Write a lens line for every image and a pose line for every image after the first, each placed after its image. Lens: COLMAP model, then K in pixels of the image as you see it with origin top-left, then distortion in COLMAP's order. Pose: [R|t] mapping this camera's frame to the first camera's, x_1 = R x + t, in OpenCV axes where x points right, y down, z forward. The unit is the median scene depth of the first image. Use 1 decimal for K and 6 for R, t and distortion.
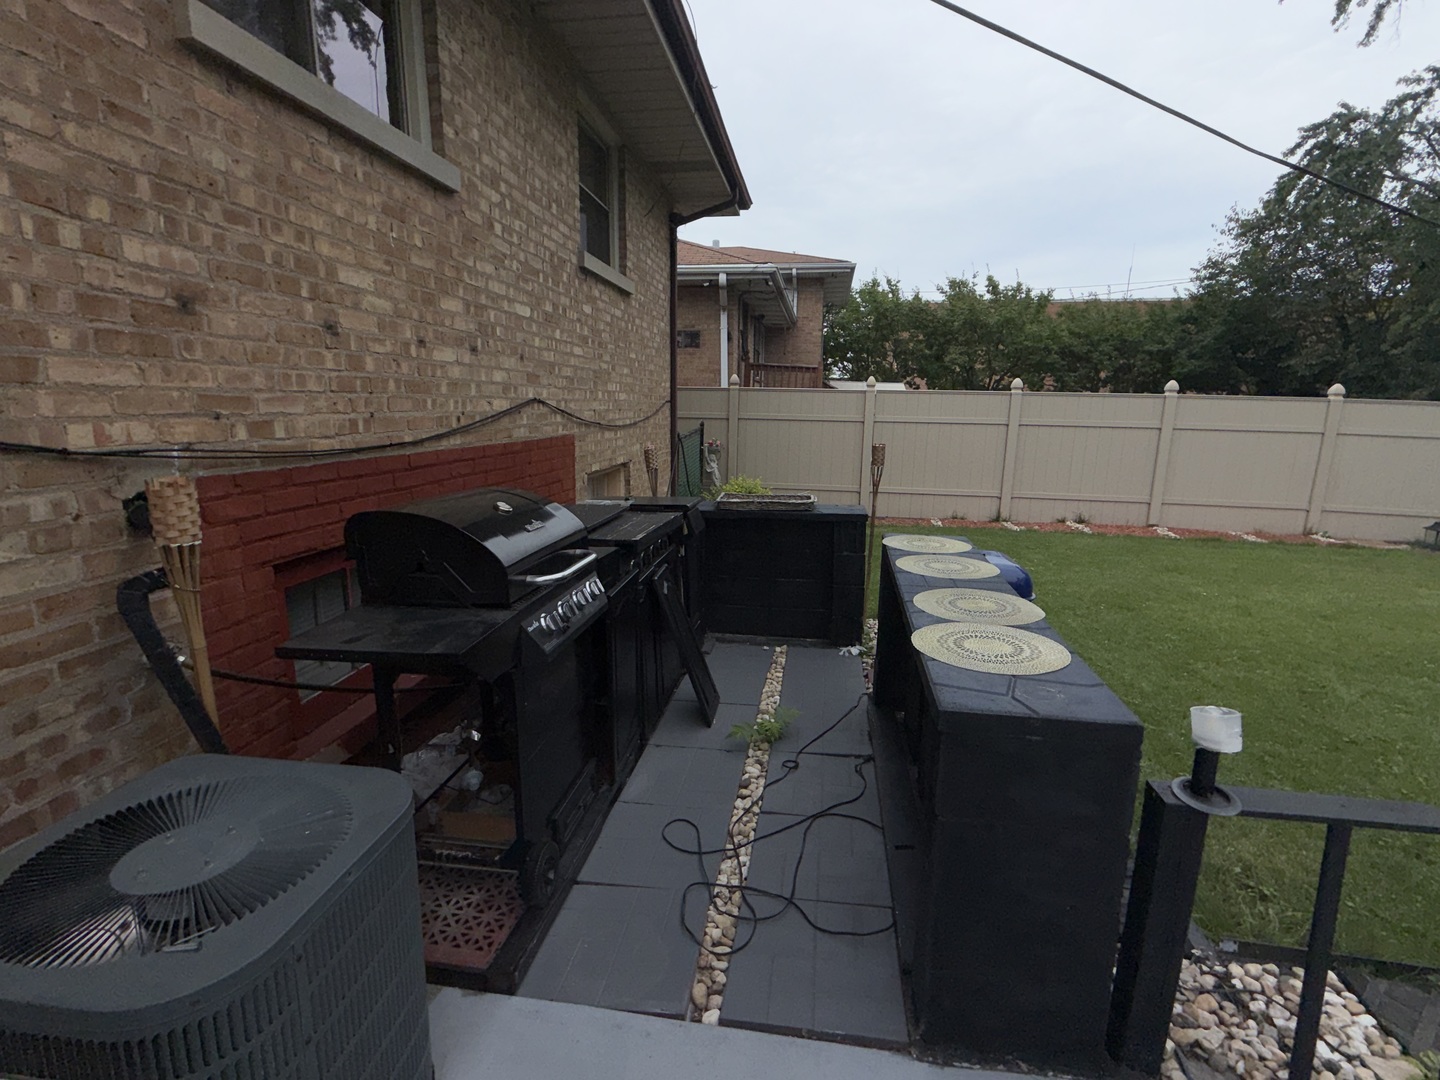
lens RADIAL K [[676.8, 0, 725.1], [0, 676.8, 540.5], [0, 0, 1]] dist [0.000413, -0.001447]
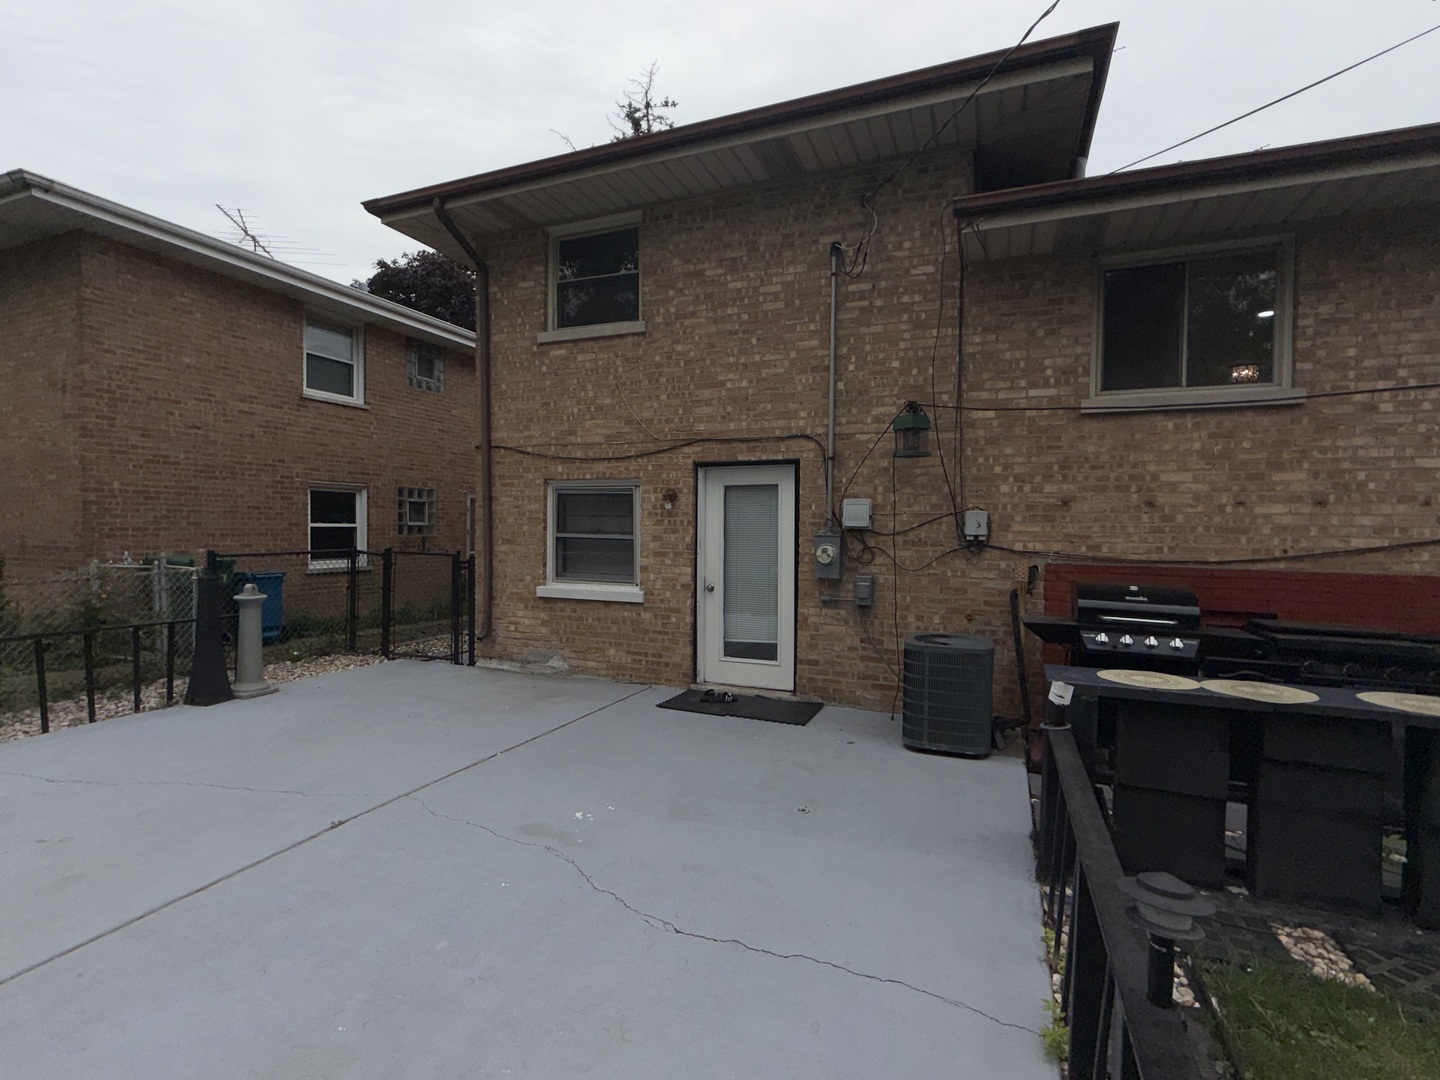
lens RADIAL K [[676.8, 0, 719.9], [0, 676.8, 541.7], [0, 0, 1]] dist [0.000413, -0.001447]
pose [[-0.245347, 0.007909, -0.969403, 1.855855], [-0.207626, 0.976335, 0.060514, -0.049191], [0.946940, 0.216120, -0.237899, 0.268774]]
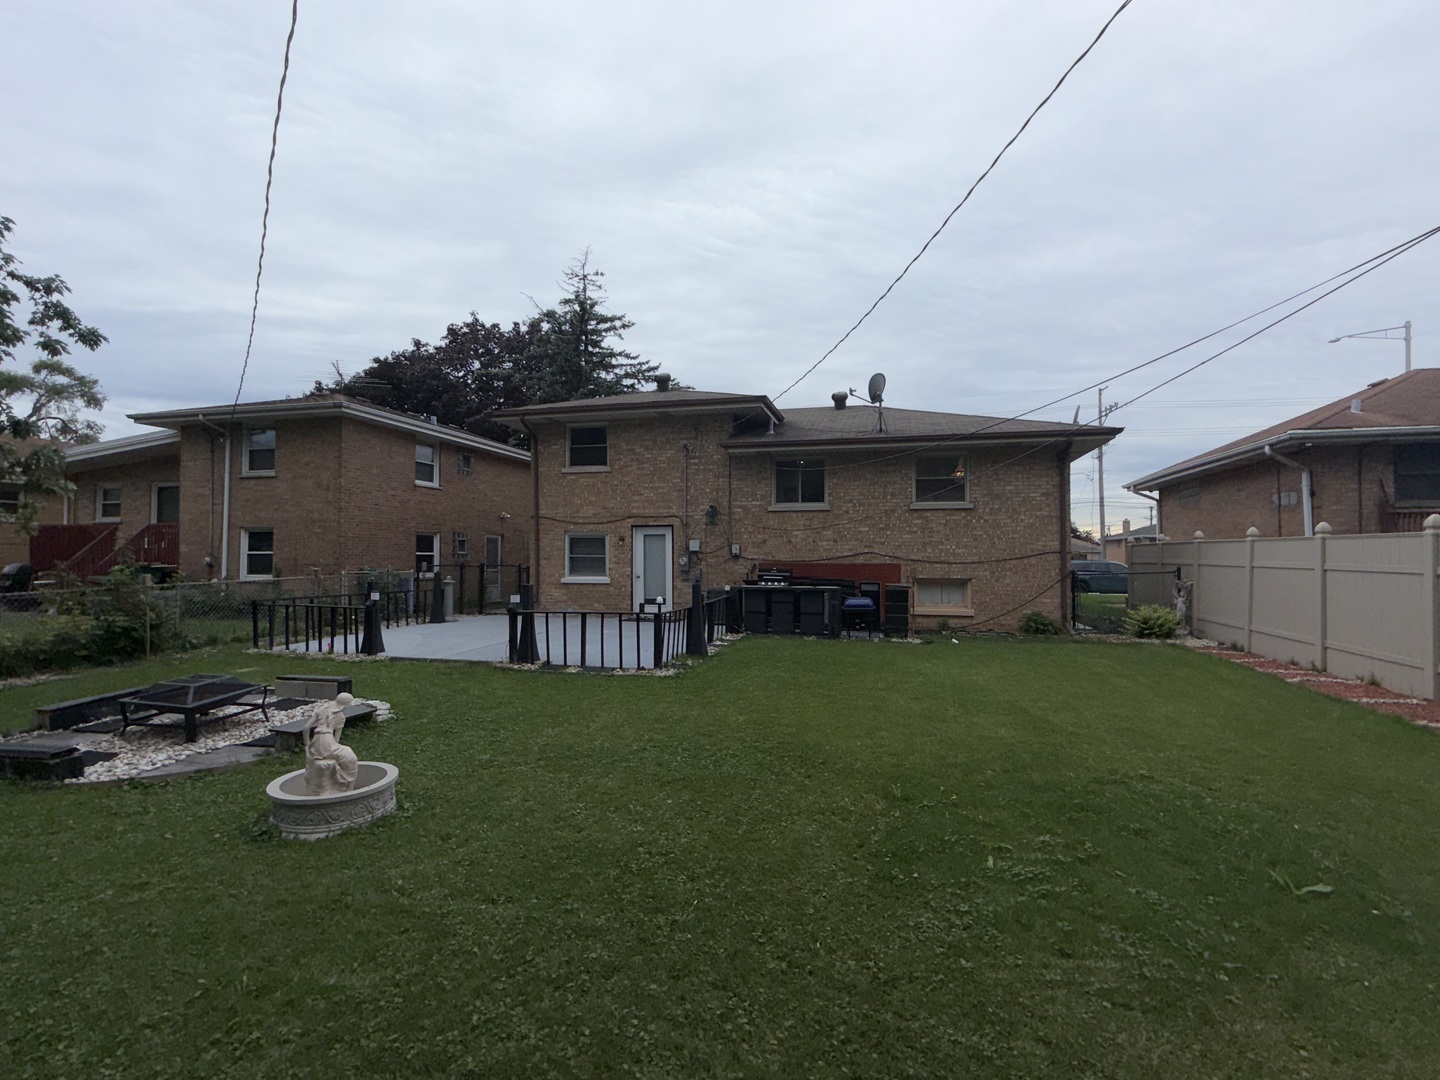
lens RADIAL K [[676.8, 0, 721.0], [0, 676.8, 546.7], [0, 0, 1]] dist [0.000413, -0.001447]
pose [[-0.108225, -0.026376, -0.993777, 5.916957], [-0.201351, 0.979511, -0.004070, -0.119991], [0.973522, 0.199657, -0.111318, 1.130991]]
